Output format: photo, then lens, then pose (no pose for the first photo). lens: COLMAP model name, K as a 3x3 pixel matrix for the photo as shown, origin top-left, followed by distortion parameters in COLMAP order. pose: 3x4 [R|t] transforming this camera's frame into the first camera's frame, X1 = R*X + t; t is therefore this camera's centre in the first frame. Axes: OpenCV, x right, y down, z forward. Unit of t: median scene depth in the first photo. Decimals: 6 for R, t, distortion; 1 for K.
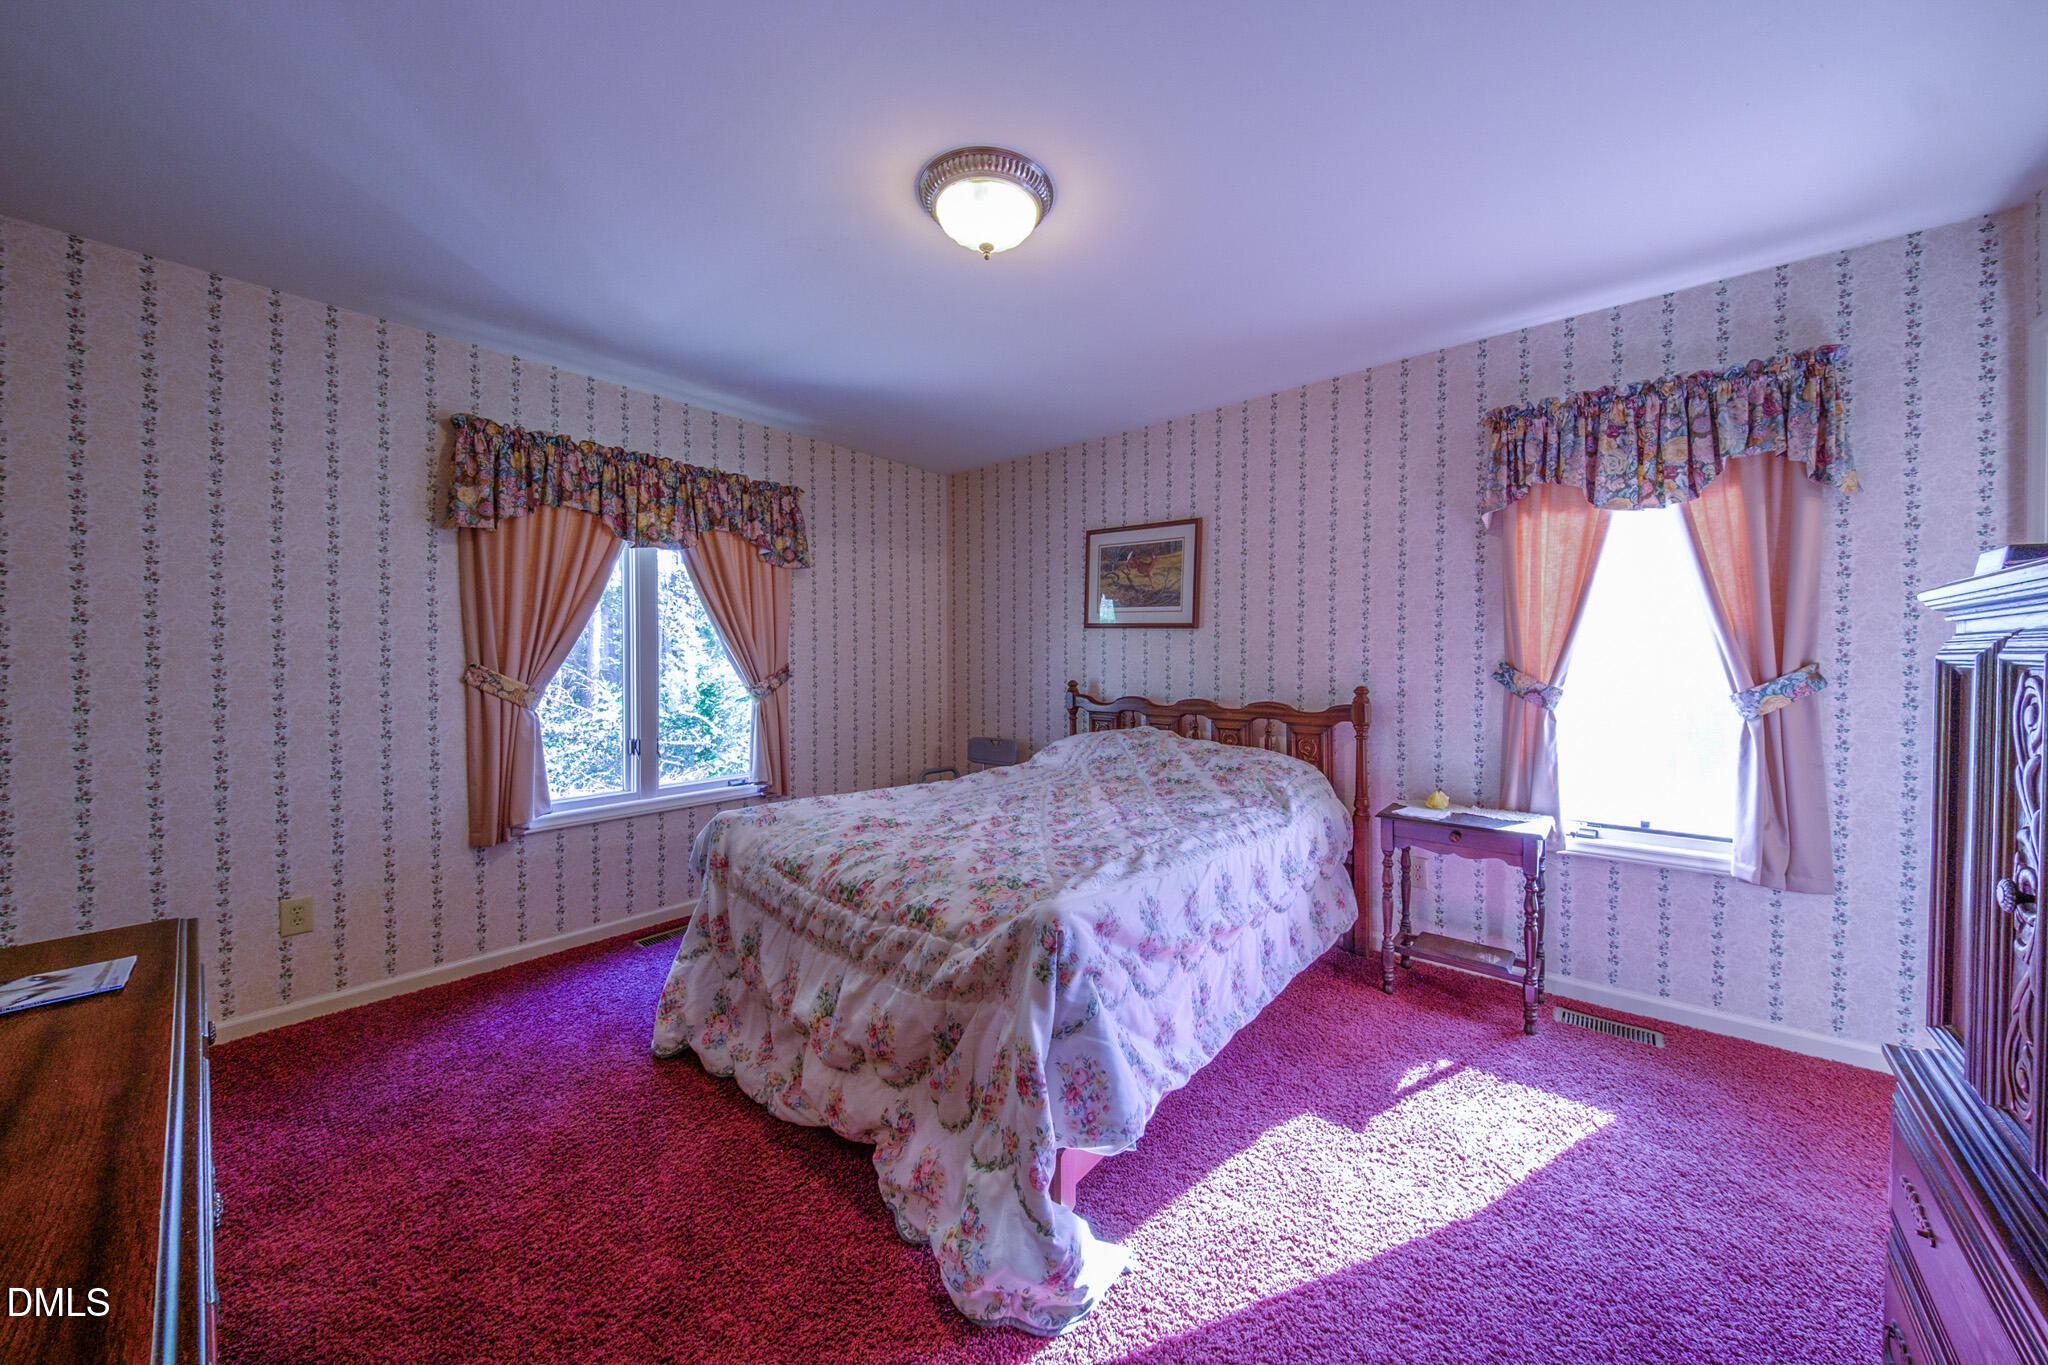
lens RADIAL K [[698.4, 0, 1036.1], [0, 698.4, 671.4], [0, 0, 1]] dist [0.027004, -0.013573]
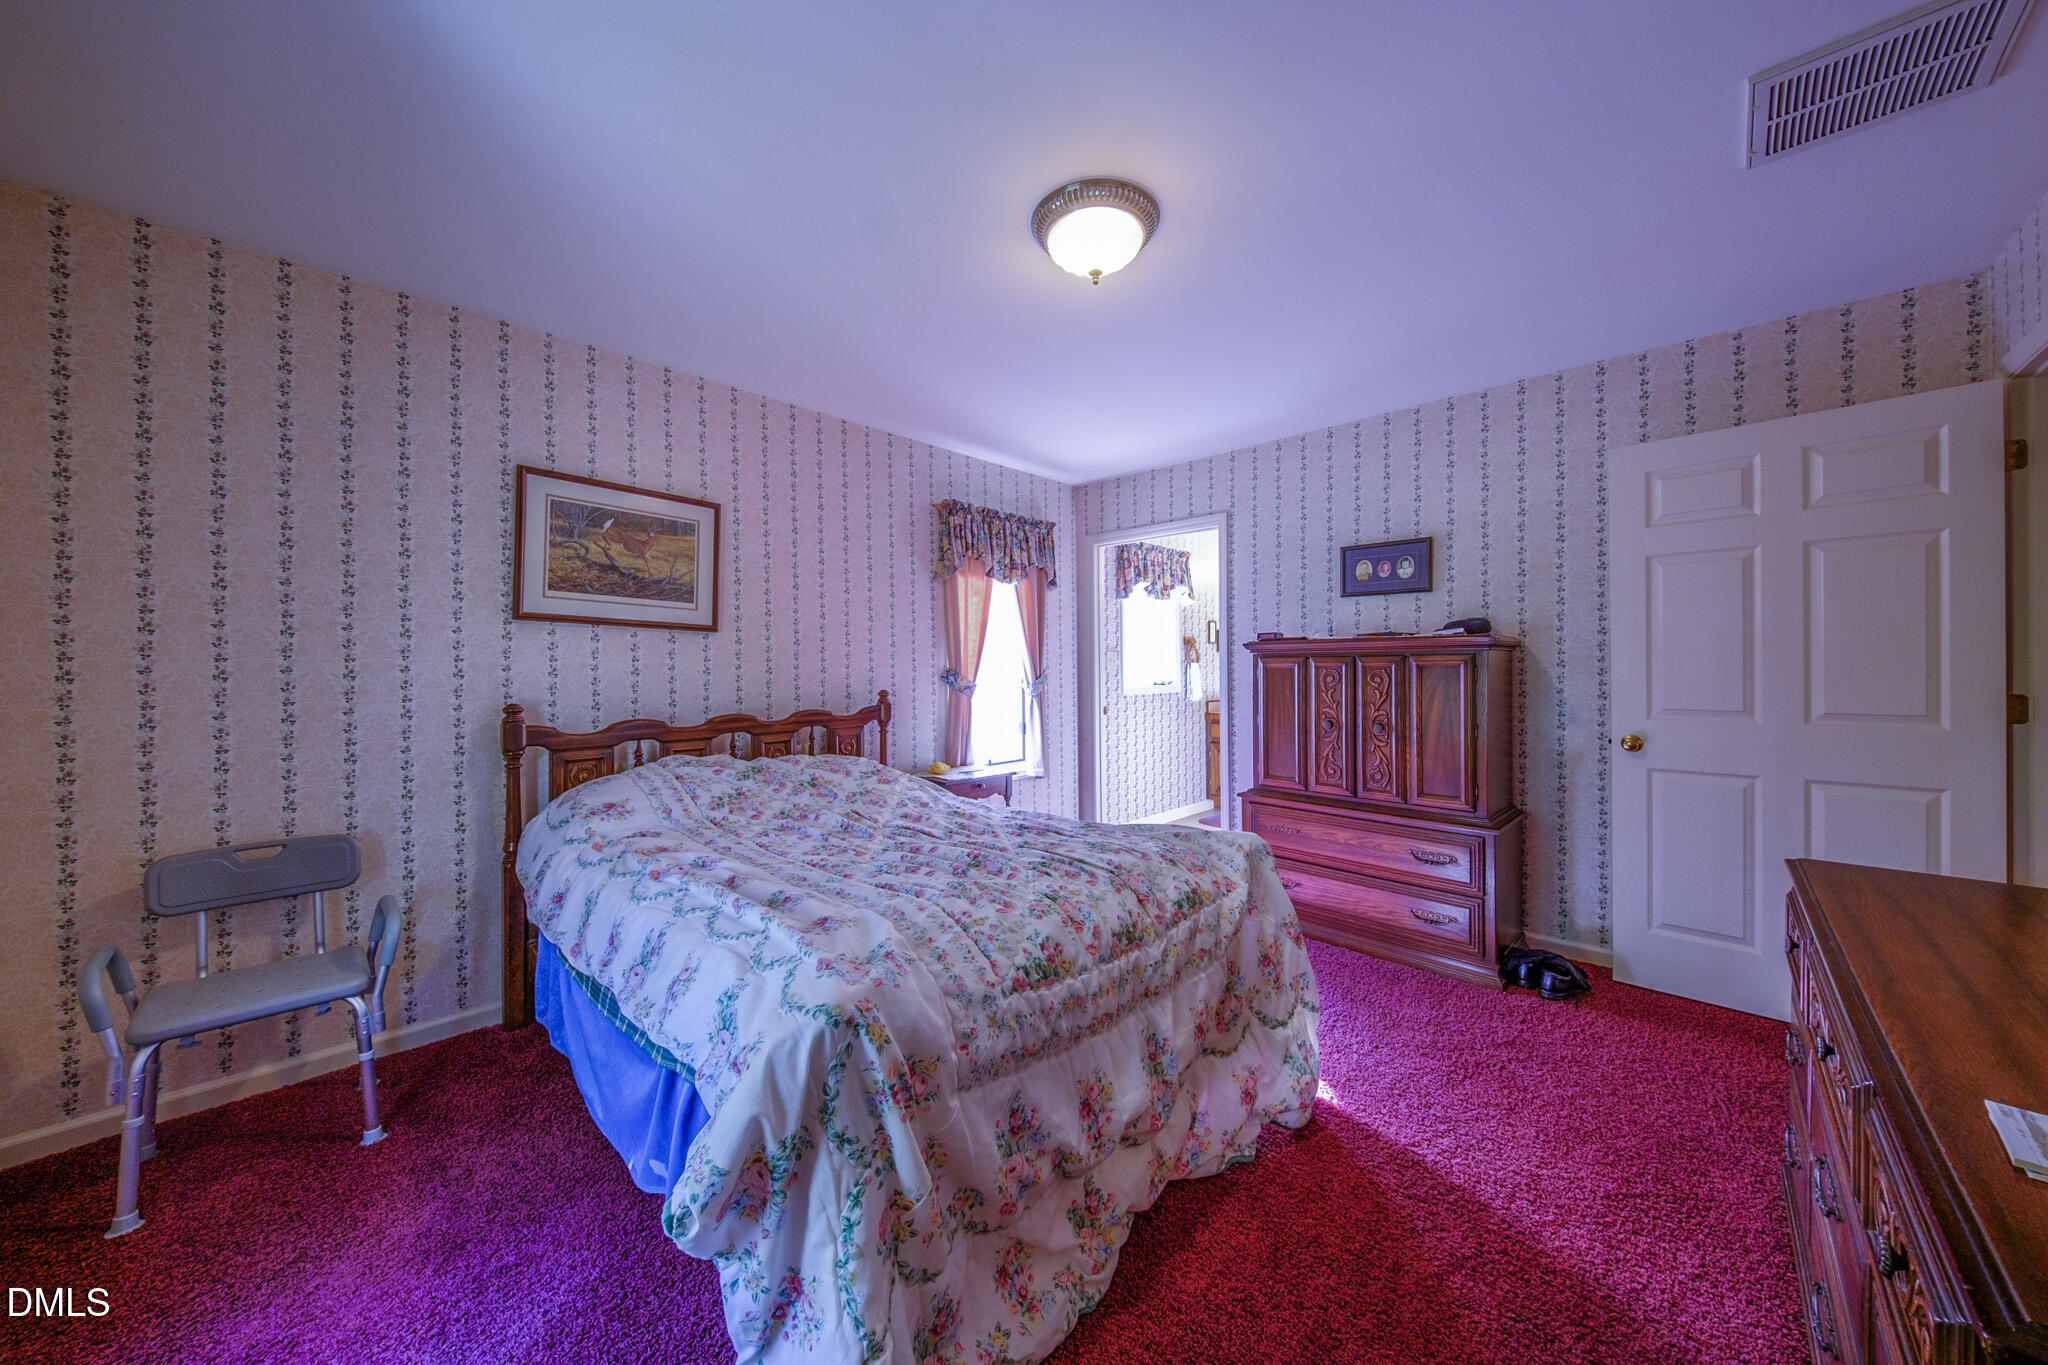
lens RADIAL K [[698.4, 0, 1036.1], [0, 698.4, 671.4], [0, 0, 1]] dist [0.027004, -0.013573]
pose [[0.040638, -0.004155, 0.999165, -0.694489], [0.023052, 0.999729, 0.003220, -0.008215], [-0.998908, 0.022902, 0.040722, 0.655838]]
